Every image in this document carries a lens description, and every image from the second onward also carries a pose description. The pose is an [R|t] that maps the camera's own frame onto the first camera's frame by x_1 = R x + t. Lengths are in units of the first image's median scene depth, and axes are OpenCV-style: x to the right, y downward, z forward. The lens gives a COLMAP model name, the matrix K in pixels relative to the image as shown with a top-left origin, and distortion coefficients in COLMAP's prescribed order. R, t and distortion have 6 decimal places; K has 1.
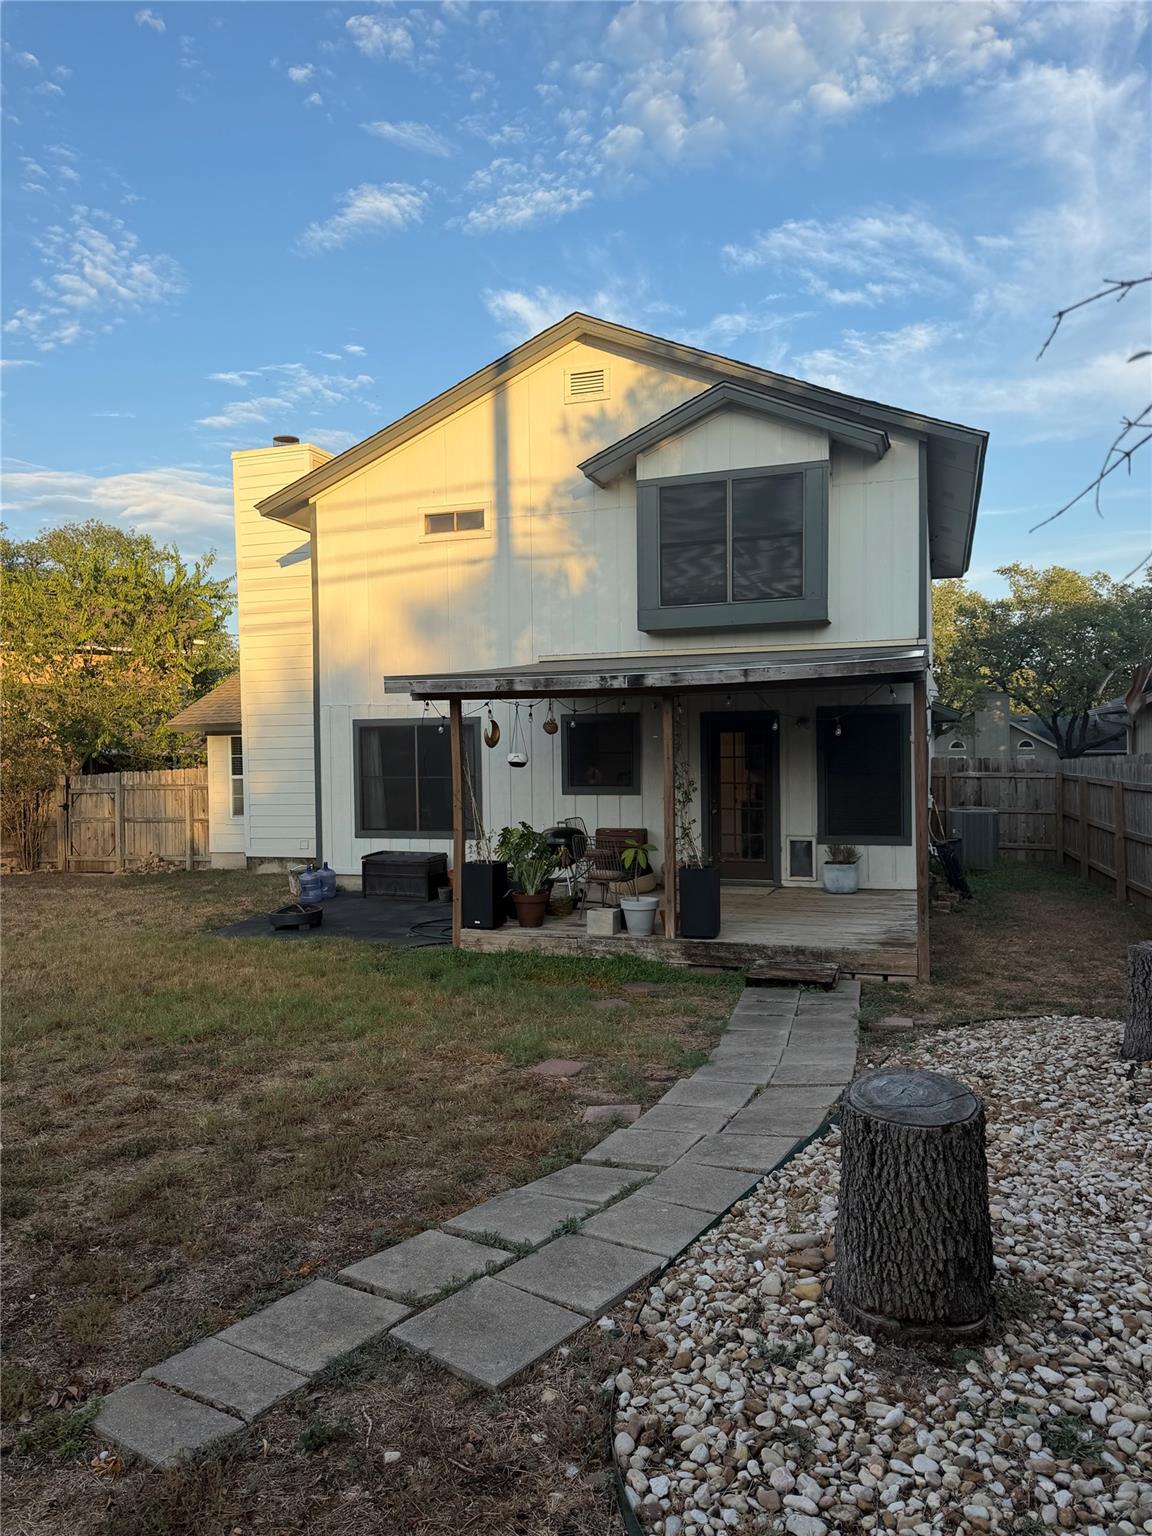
lens RADIAL K [[1084.9, 0, 576.0], [0, 1084.9, 768.0], [0, 0, 1]] dist [0.053160, -0.086210]
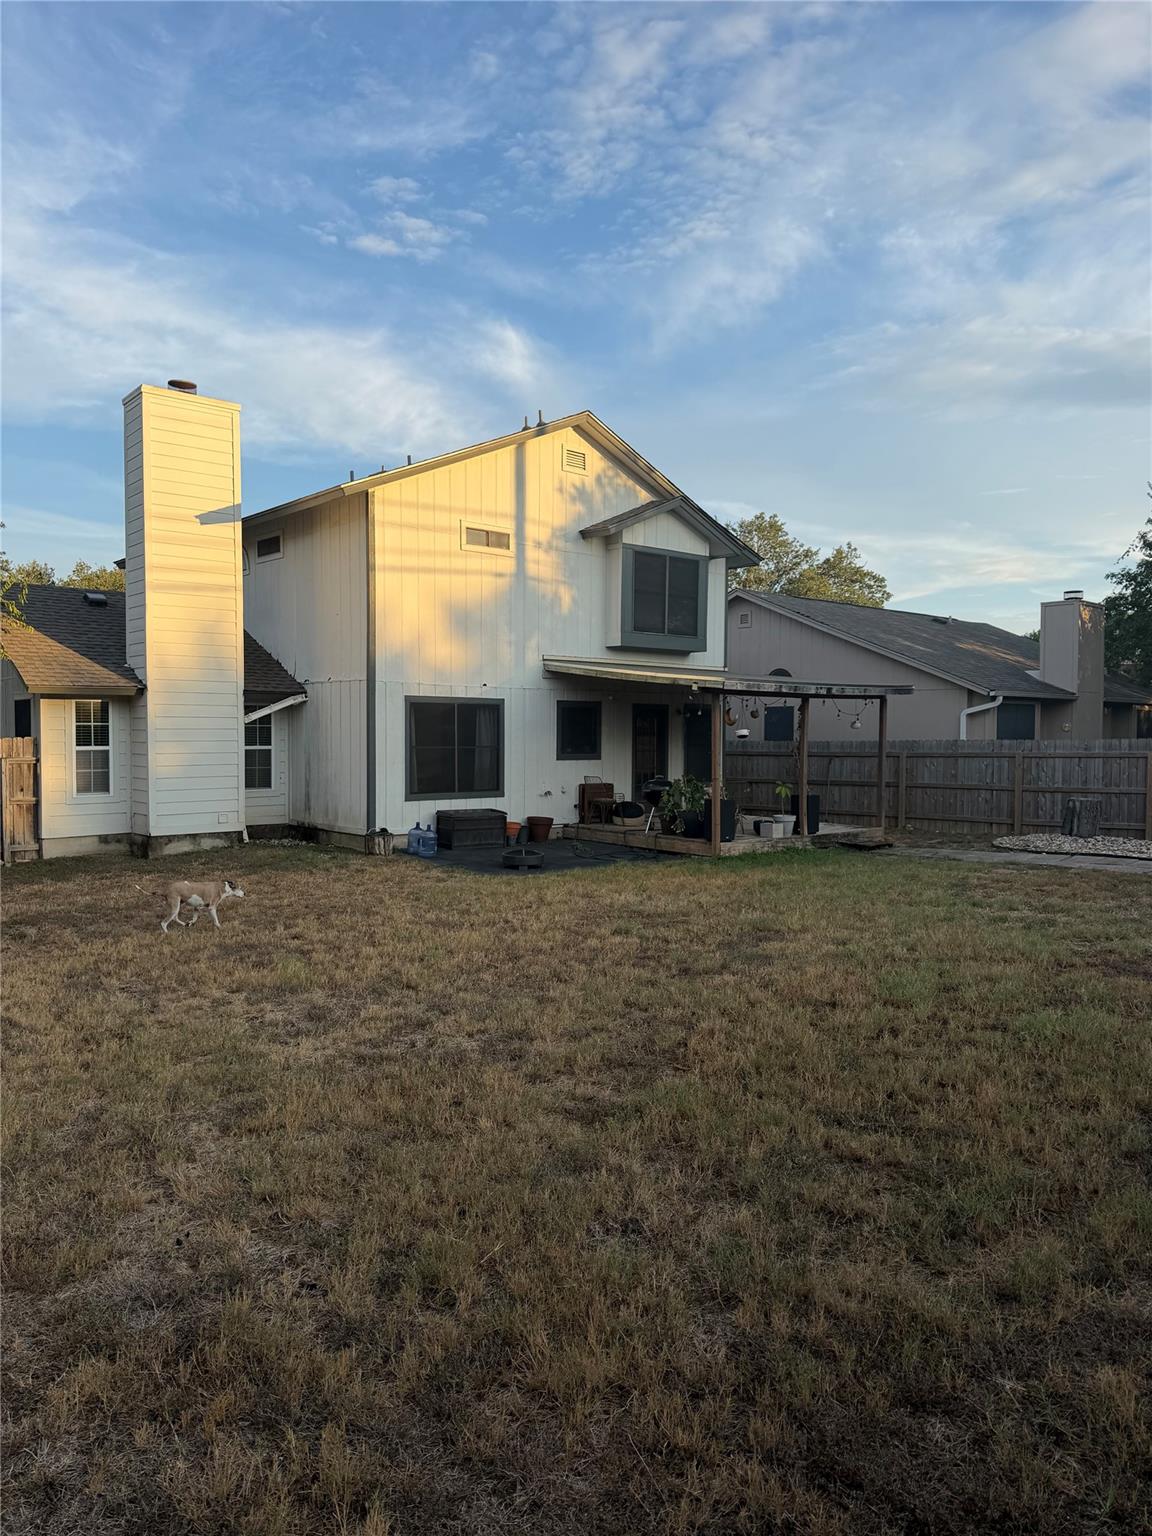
lens RADIAL K [[1084.9, 0, 576.0], [0, 1084.9, 768.0], [0, 0, 1]] dist [0.053160, -0.086210]
pose [[0.501793, -0.011325, 0.864914, -1.165447], [0.000719, 0.999919, 0.012676, 0.016783], [-0.864988, -0.005739, 0.501760, 0.303180]]
